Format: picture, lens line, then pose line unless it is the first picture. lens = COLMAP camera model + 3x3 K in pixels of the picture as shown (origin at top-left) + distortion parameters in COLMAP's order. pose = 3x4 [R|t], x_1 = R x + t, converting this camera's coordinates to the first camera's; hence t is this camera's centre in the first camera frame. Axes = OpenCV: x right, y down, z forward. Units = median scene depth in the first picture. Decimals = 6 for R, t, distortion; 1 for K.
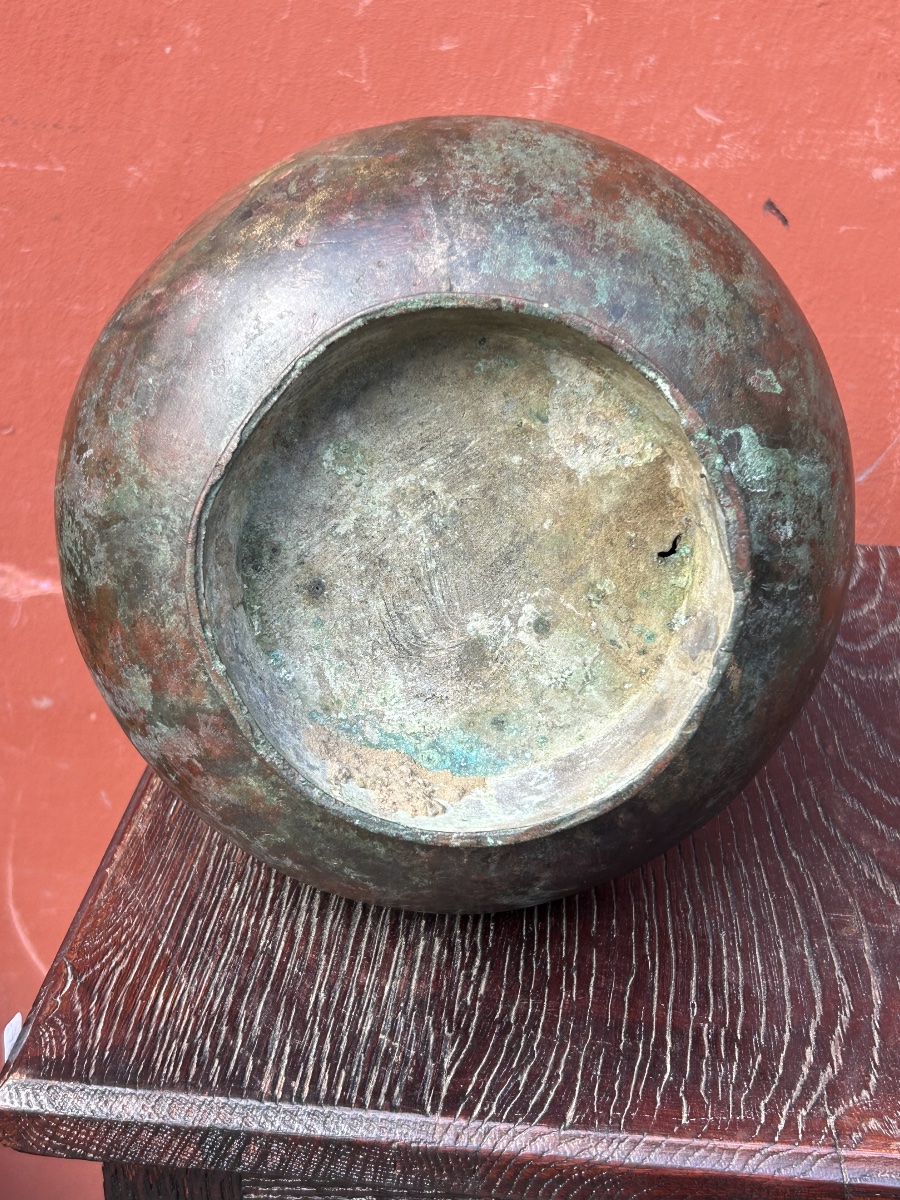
lens RADIAL K [[1966.3, 0, 479.5], [0, 1966.3, 590.0], [0, 0, 1]] dist [0.097201, 0.000000]
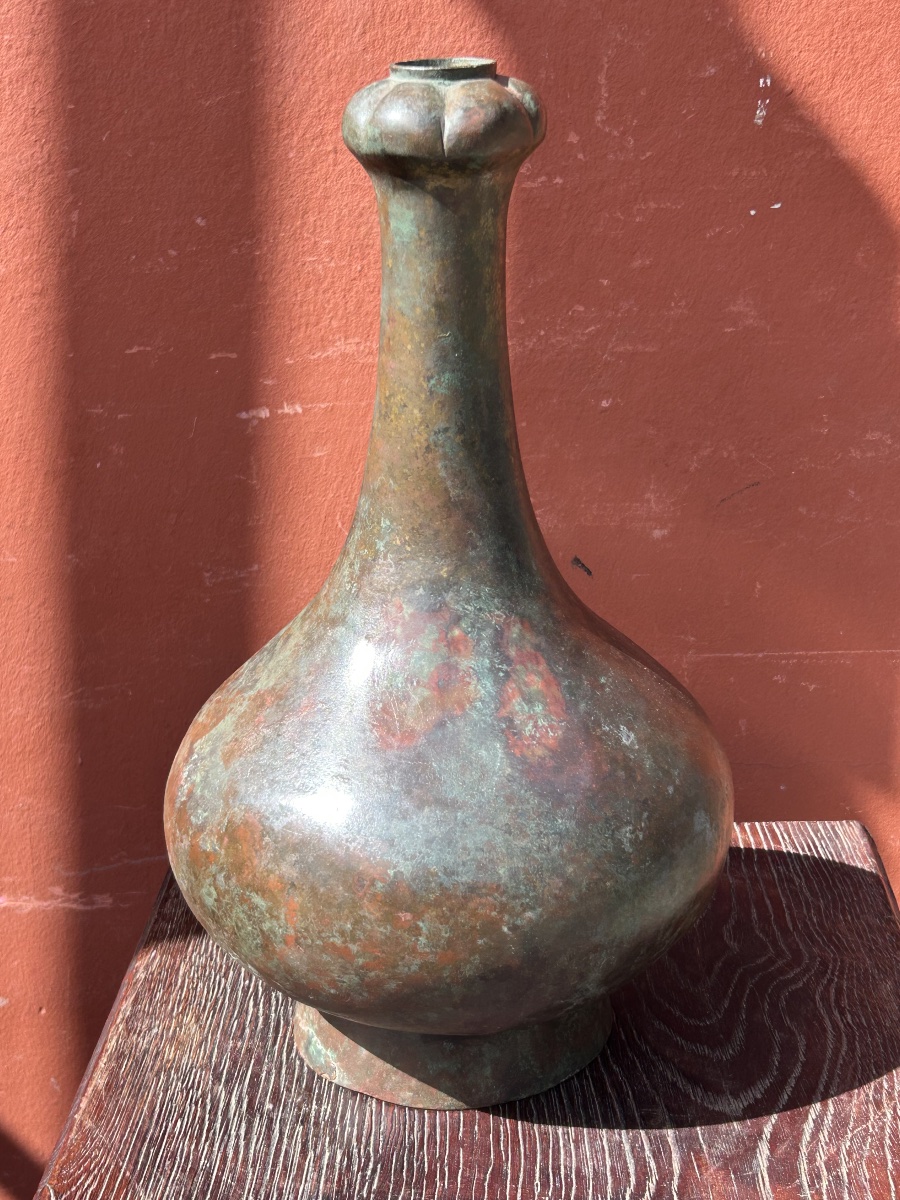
lens RADIAL K [[1897.3, 0, 495.0], [0, 1897.3, 597.5], [0, 0, 1]] dist [0.070221, 0.000000]
pose [[0.996486, -0.050529, 0.066796, 0.016440], [0.060130, 0.986765, -0.150594, 0.016601], [-0.058303, 0.154081, 0.986337, -0.315338]]
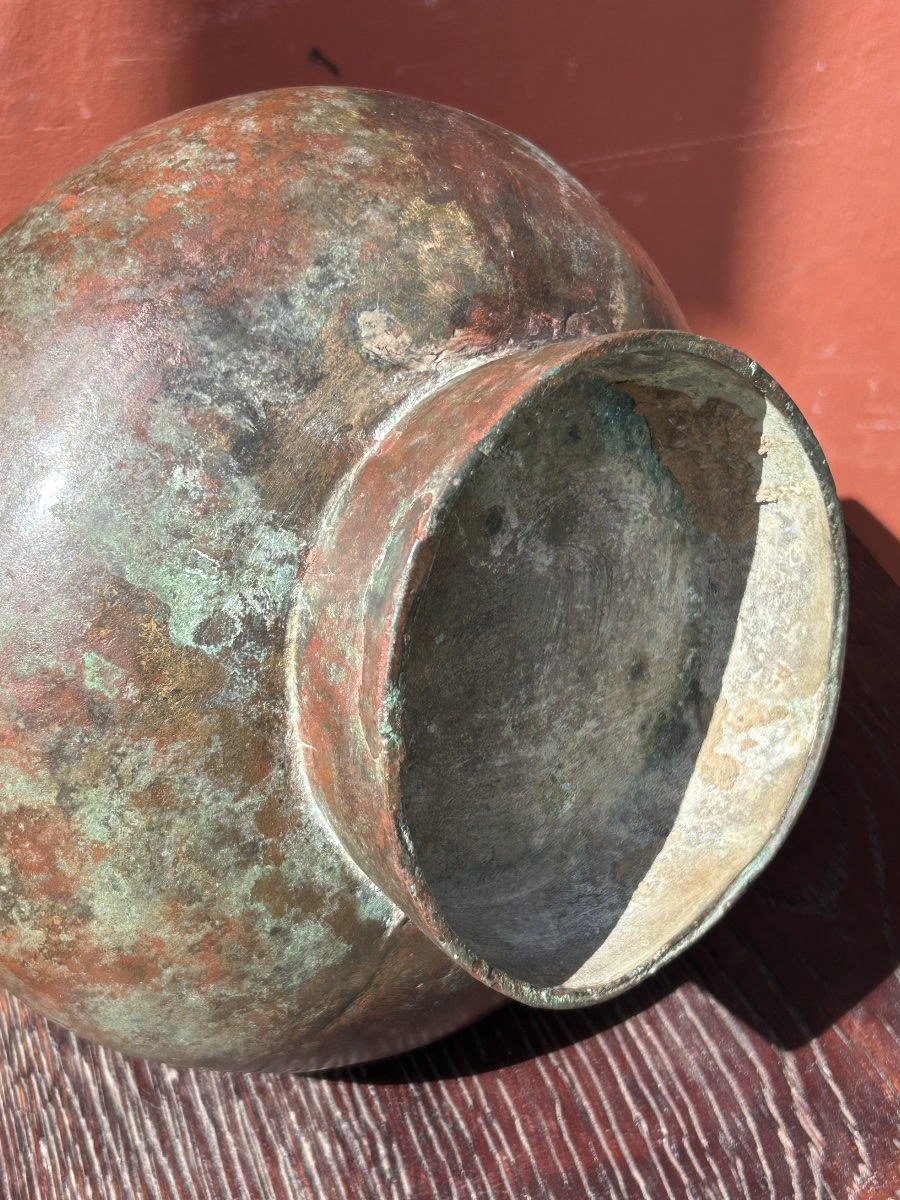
lens RADIAL K [[1897.3, 0, 449.7], [0, 1897.3, 594.0], [0, 0, 1]] dist [0.070221, 0.000000]
pose [[-0.611781, -0.386041, -0.690432, 0.540049], [0.506194, -0.861776, 0.033314, -0.039352], [-0.607858, -0.329112, 0.722630, 0.432687]]
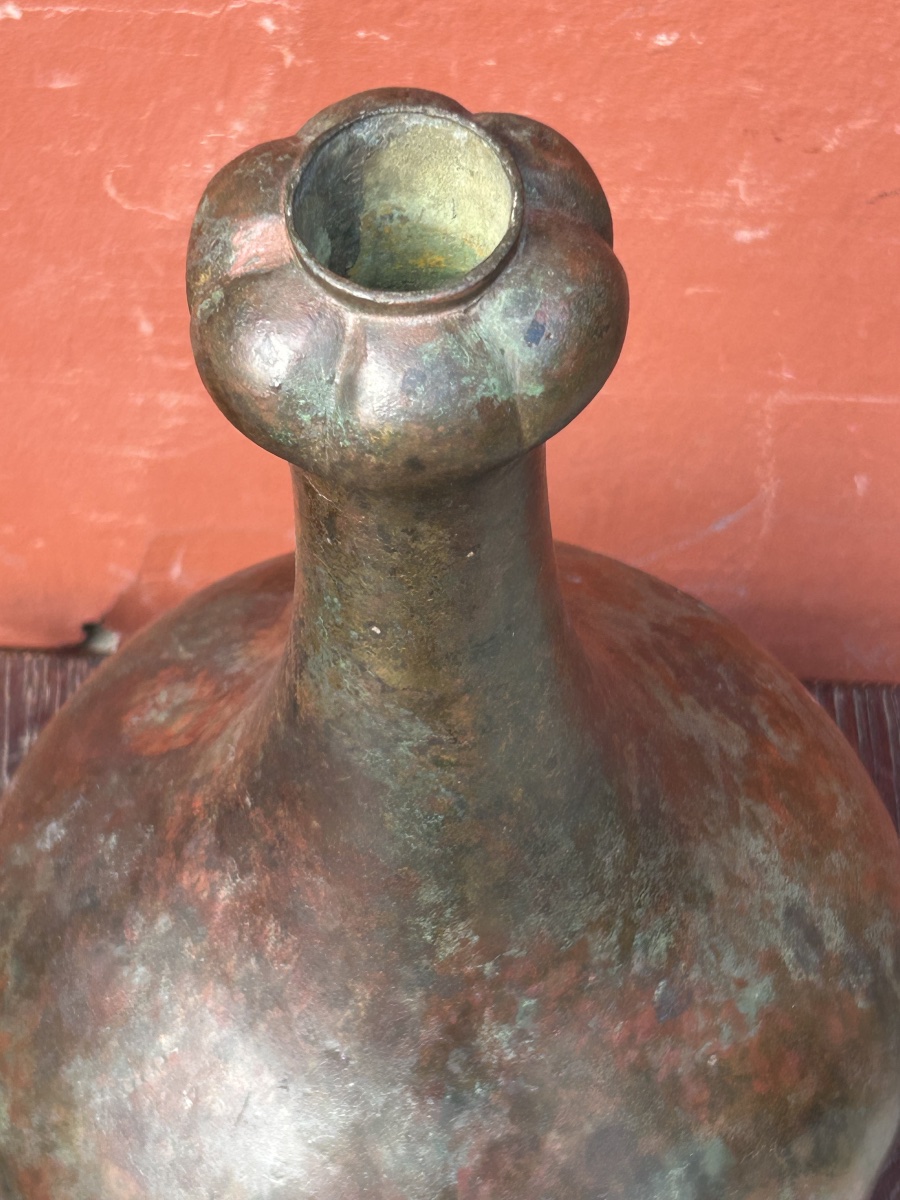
lens RADIAL K [[2835.5, 0, 496.8], [0, 2835.5, 647.4], [0, 0, 1]] dist [0.147953, 0.000000]
pose [[0.996613, -0.055123, 0.061029, 0.083079], [0.014526, 0.848424, 0.529118, -0.899308], [-0.080945, -0.526439, 0.846351, 0.209109]]
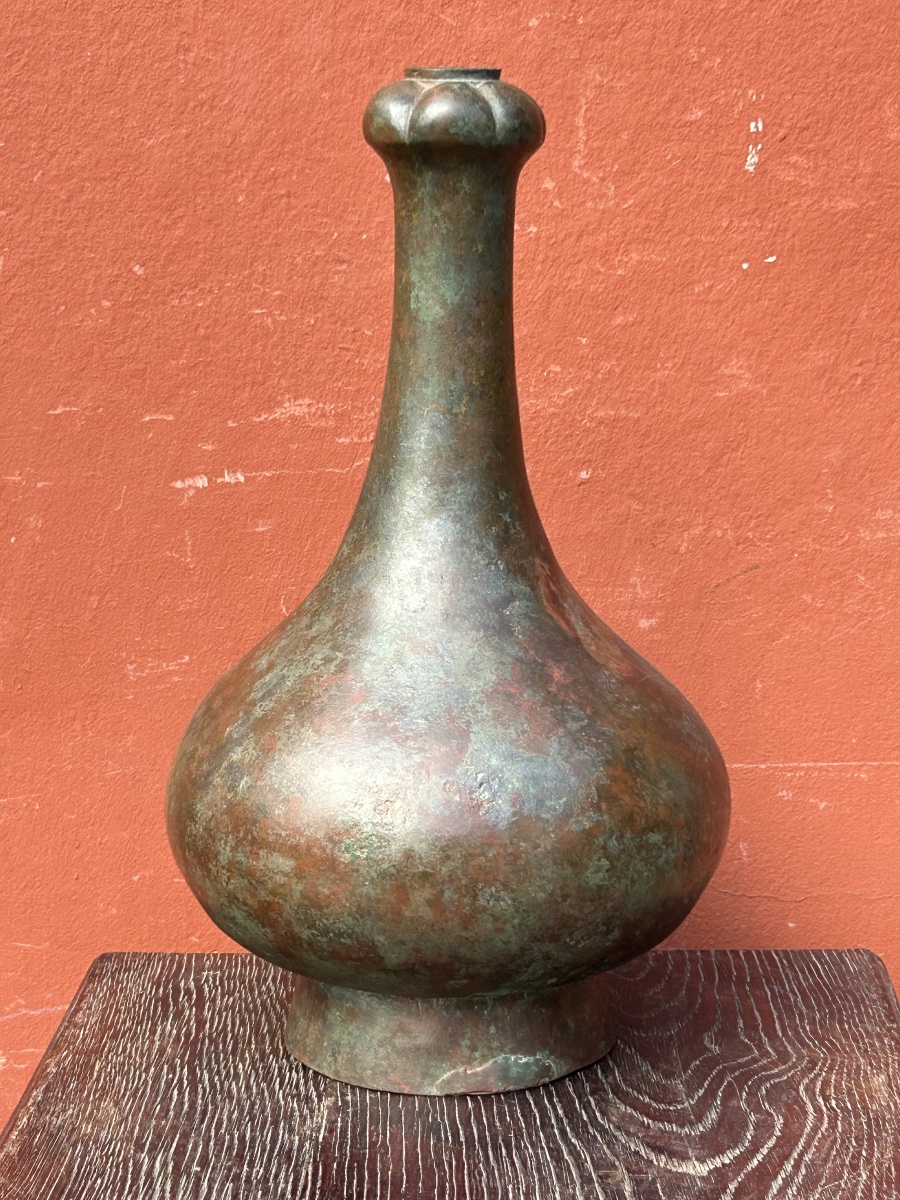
lens RADIAL K [[2835.5, 0, 520.6], [0, 2835.5, 588.9], [0, 0, 1]] dist [0.147953, 0.000000]
pose [[0.996473, -0.030107, 0.078333, 0.004619], [0.051724, 0.955391, -0.290779, 0.367184], [-0.066085, 0.293805, 0.953578, -0.848116]]
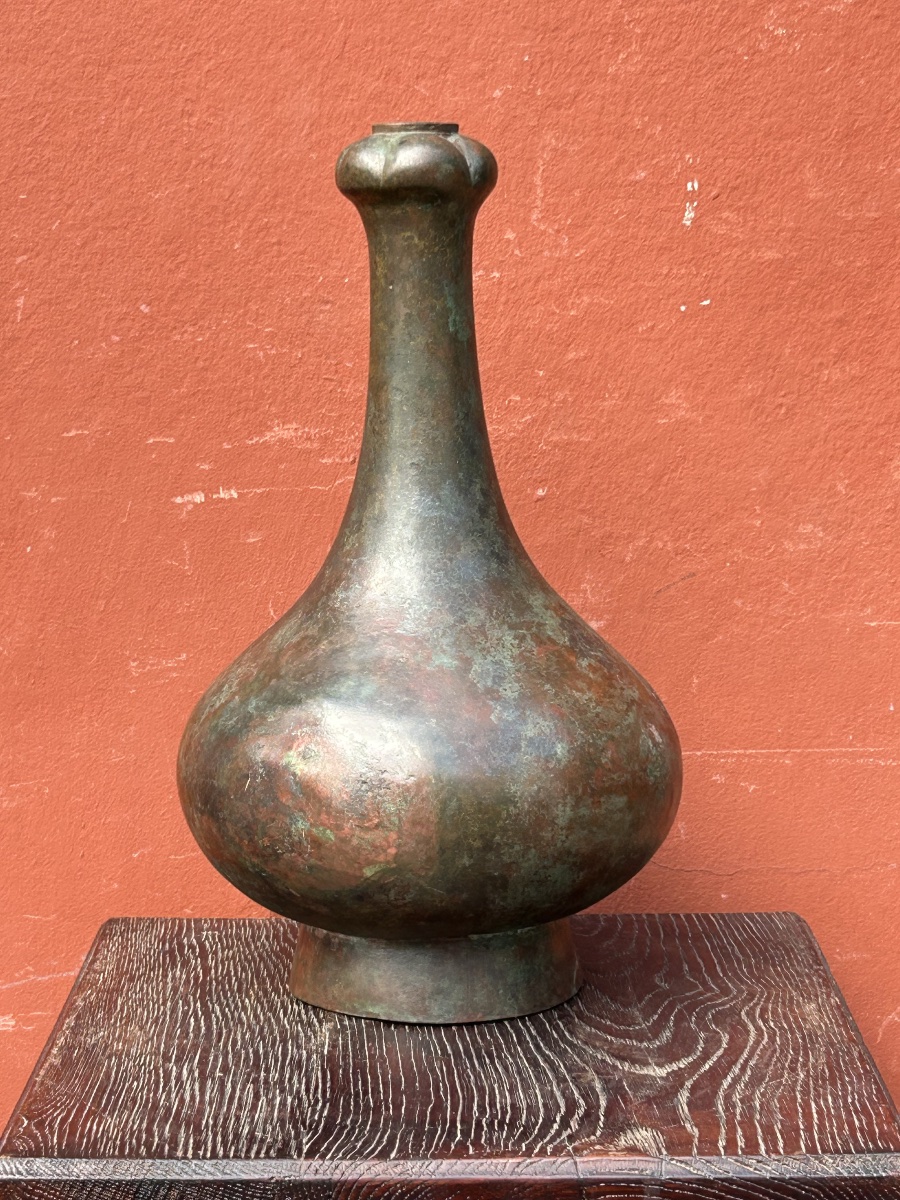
lens RADIAL K [[2835.5, 0, 511.7], [0, 2835.5, 575.3], [0, 0, 1]] dist [0.147953, 0.000000]
pose [[0.992483, -0.024097, 0.119985, -0.106797], [0.063091, 0.940845, -0.332911, 0.556002], [-0.104865, 0.337978, 0.935294, -1.093573]]
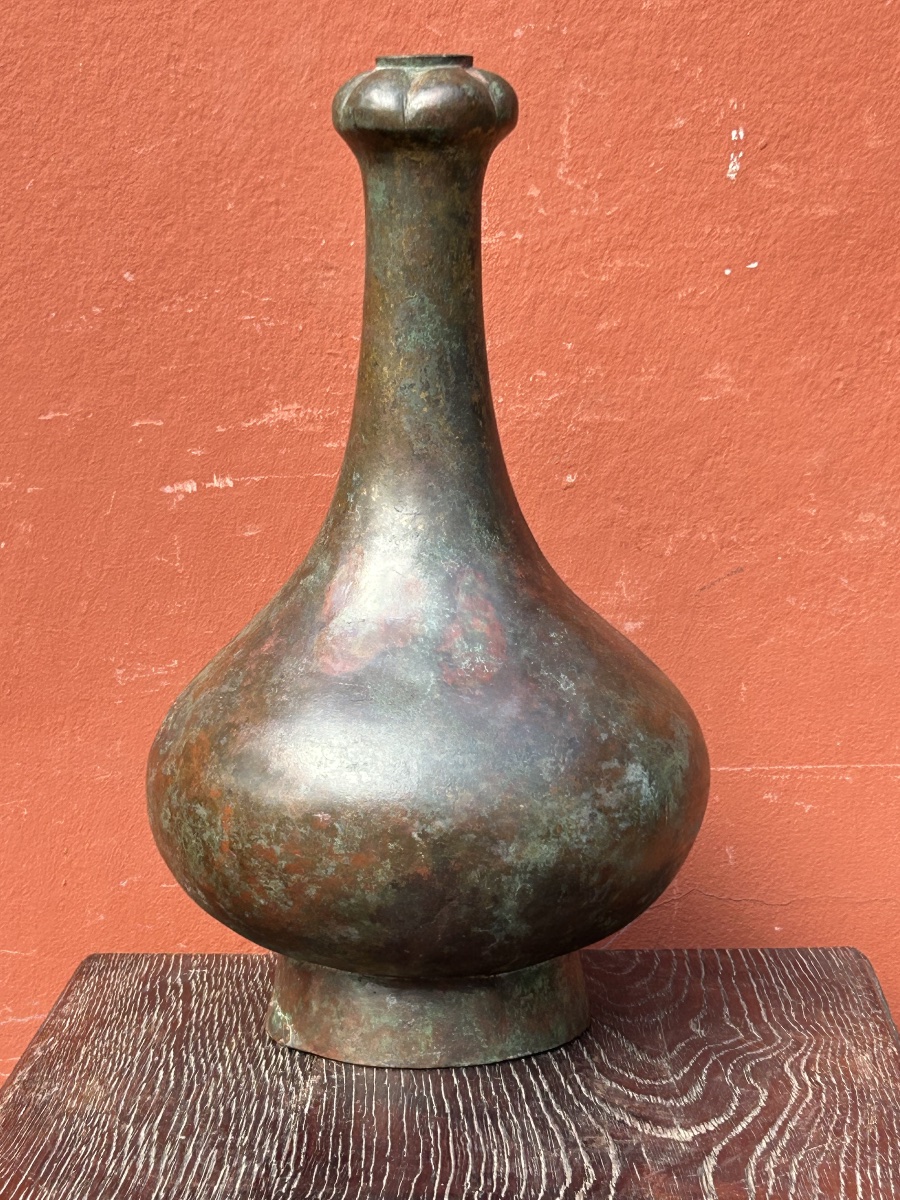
lens RADIAL K [[2835.5, 0, 533.5], [0, 2835.5, 589.7], [0, 0, 1]] dist [0.147953, 0.000000]
pose [[0.995921, -0.028492, 0.085614, 0.008152], [0.055725, 0.940483, -0.335240, 0.482742], [-0.070967, 0.338643, 0.938235, -0.831197]]
